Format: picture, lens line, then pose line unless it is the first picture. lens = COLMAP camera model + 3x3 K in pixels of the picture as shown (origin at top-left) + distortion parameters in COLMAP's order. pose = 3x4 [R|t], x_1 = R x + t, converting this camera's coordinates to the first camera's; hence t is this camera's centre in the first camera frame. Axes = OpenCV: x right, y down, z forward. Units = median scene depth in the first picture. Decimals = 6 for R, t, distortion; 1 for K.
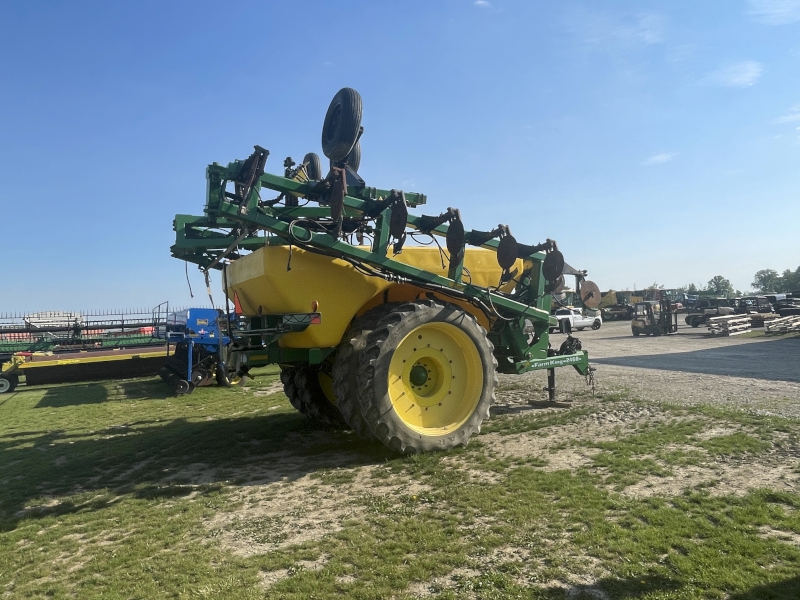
lens RADIAL K [[562.2, 0, 400.0], [0, 562.2, 300.0], [0, 0, 1]] dist [0.001830, 0.000967]
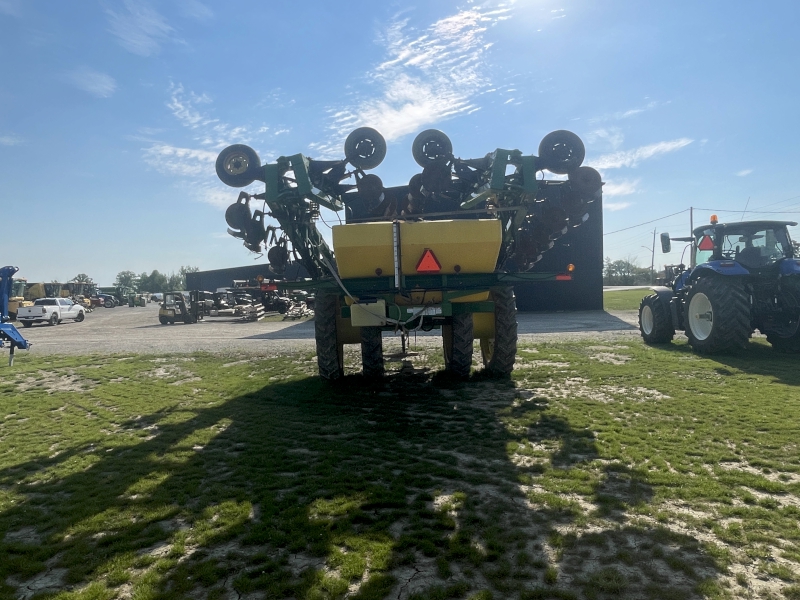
lens RADIAL K [[562.2, 0, 400.0], [0, 562.2, 300.0], [0, 0, 1]] dist [0.001830, 0.000967]
pose [[0.418260, 0.020273, 0.908101, -0.154699], [-0.017656, 0.999743, -0.014186, 0.010997], [-0.908156, -0.010100, 0.418511, 0.066863]]
